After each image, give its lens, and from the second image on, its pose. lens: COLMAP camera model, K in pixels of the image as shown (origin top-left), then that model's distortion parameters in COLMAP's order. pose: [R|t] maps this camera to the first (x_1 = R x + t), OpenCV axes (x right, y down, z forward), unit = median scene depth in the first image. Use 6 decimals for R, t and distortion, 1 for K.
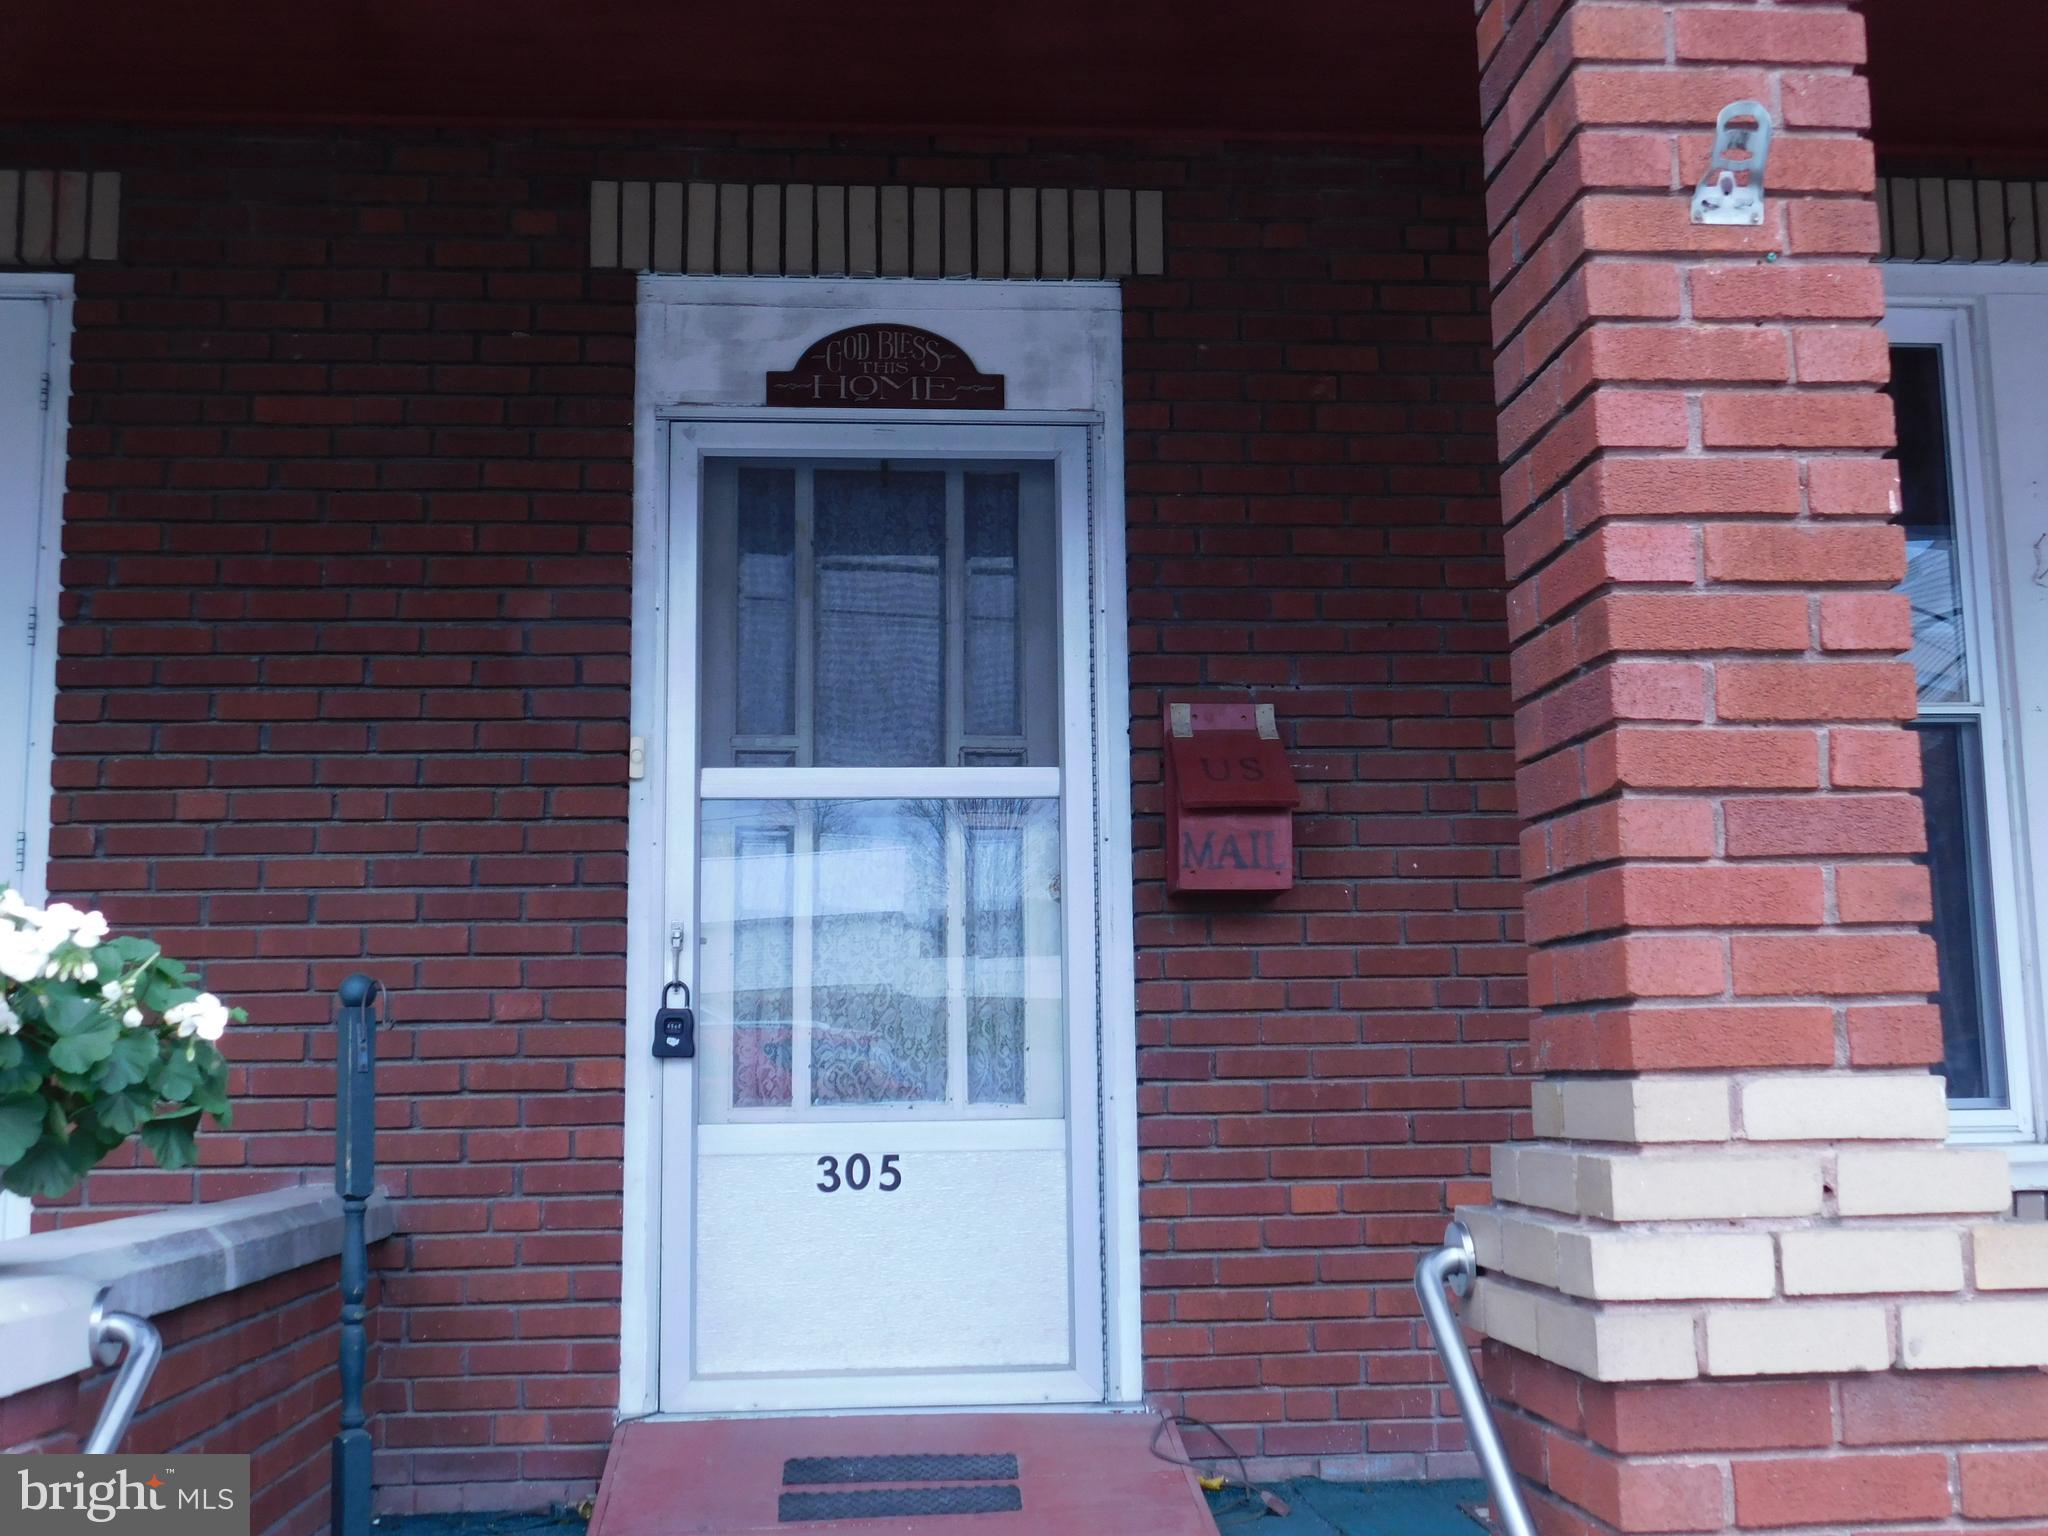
lens RADIAL K [[2156.5, 0, 1025.4], [0, 2156.5, 774.3], [0, 0, 1]] dist [-0.018503, 0.000000]
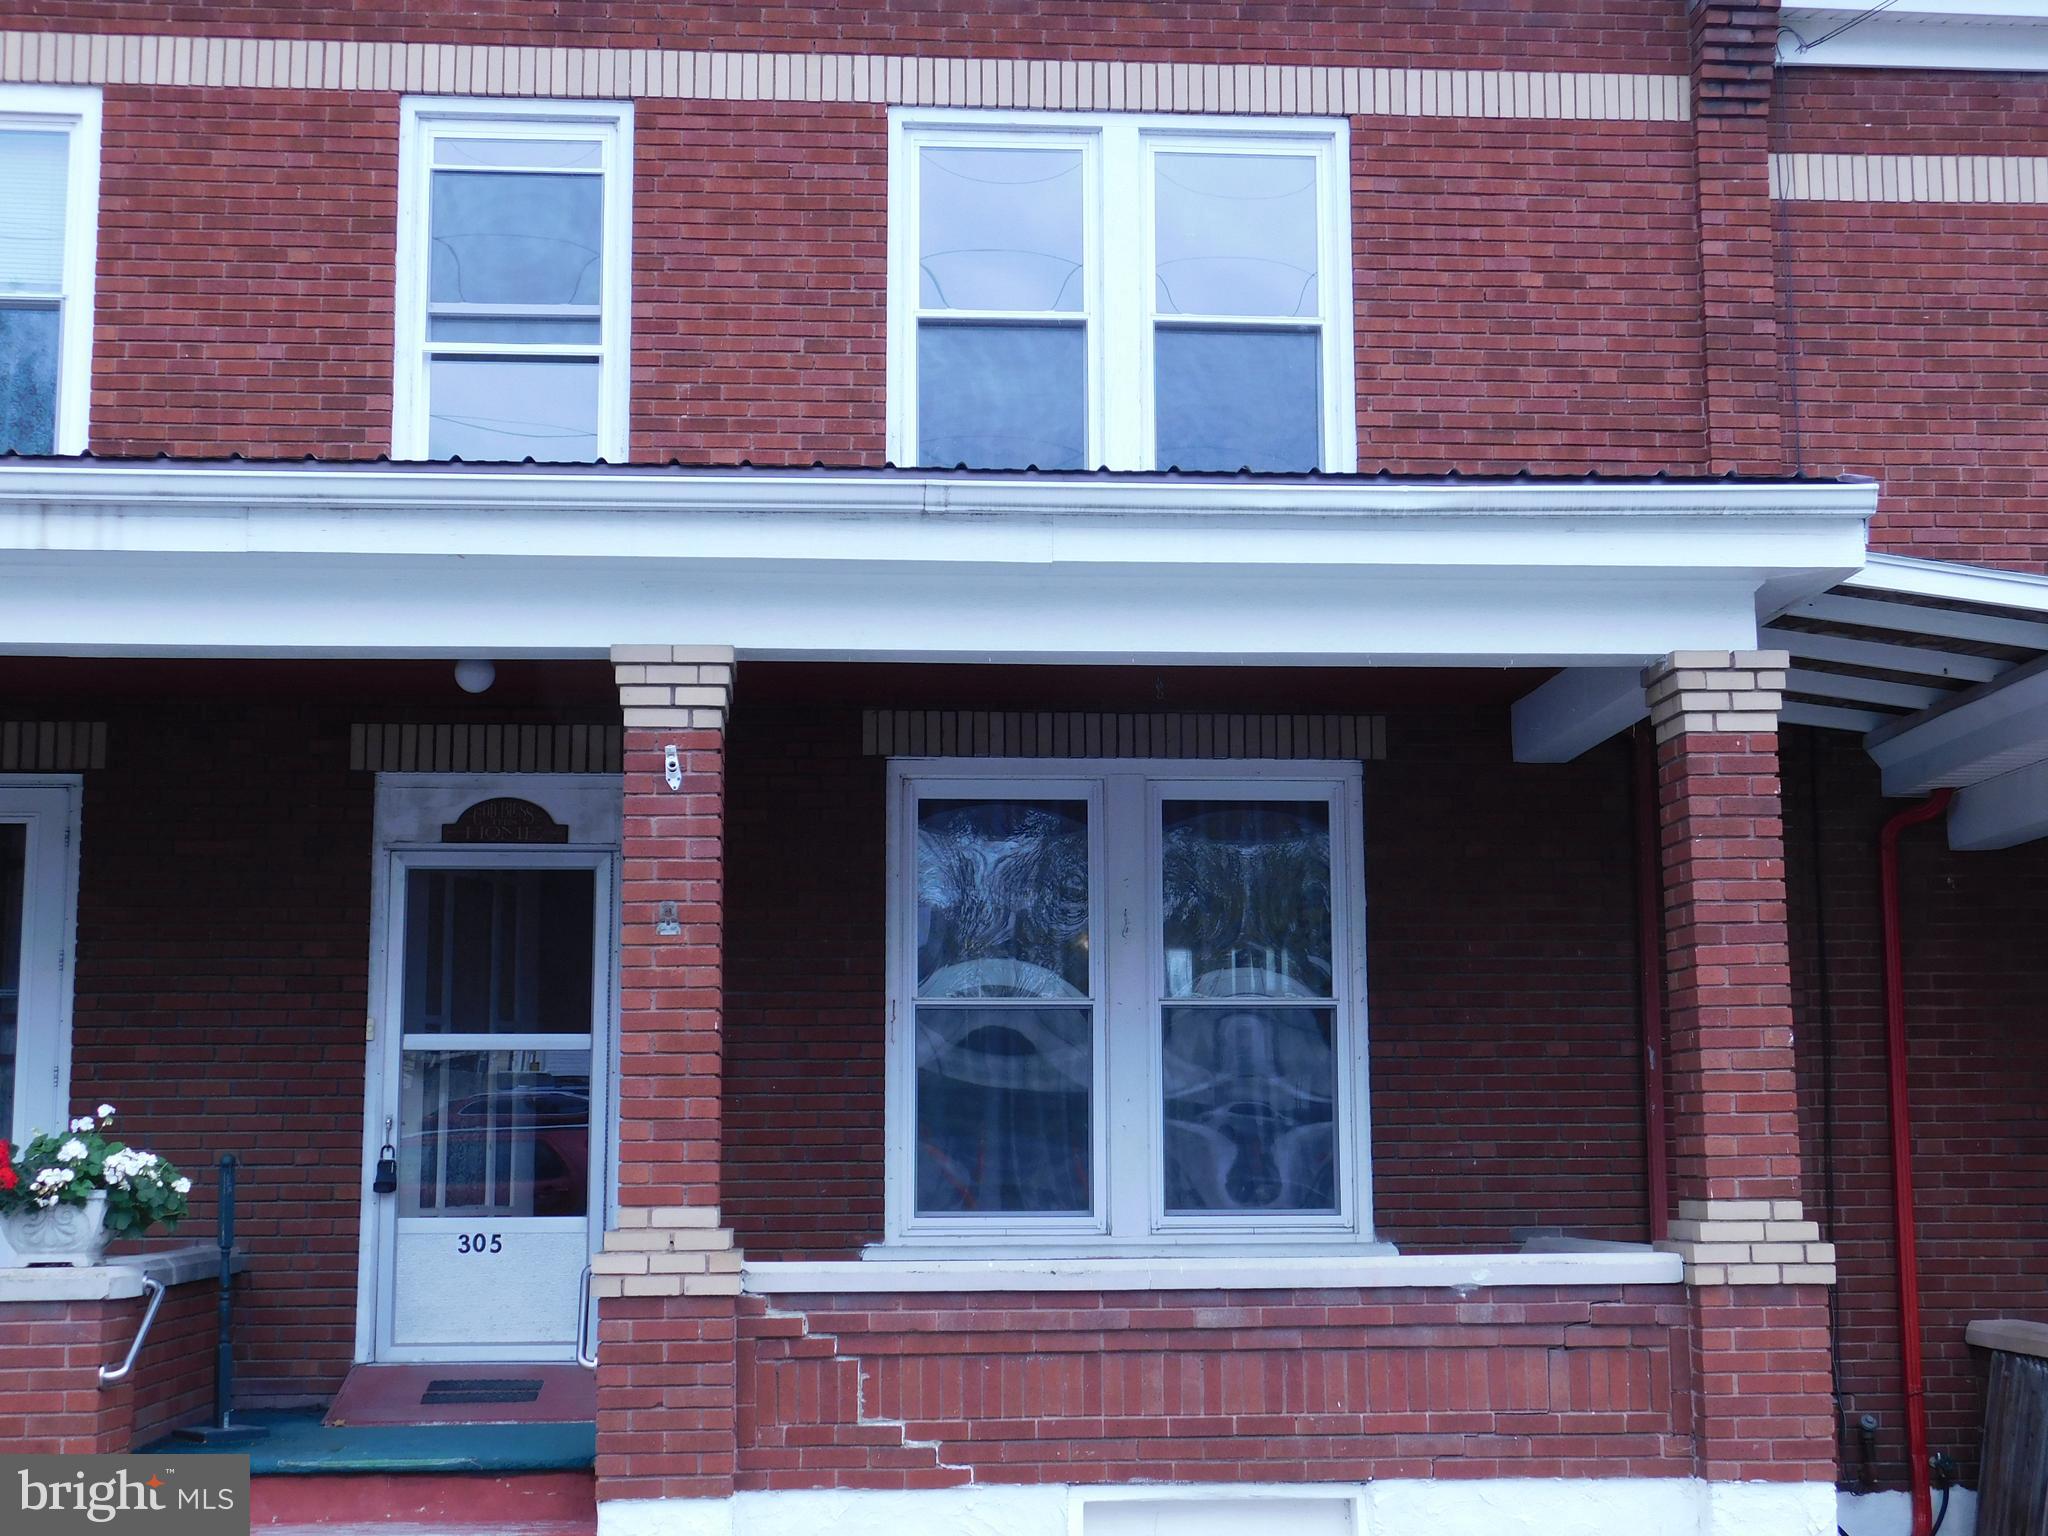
lens RADIAL K [[2684.0, 0, 1022.5], [0, 2684.0, 764.3], [0, 0, 1]] dist [-0.010323, 0.000000]
pose [[0.999937, 0.008061, -0.007750, 0.433380], [-0.008109, 0.999948, -0.006208, -0.240853], [0.007699, 0.006270, 0.999951, -1.445223]]
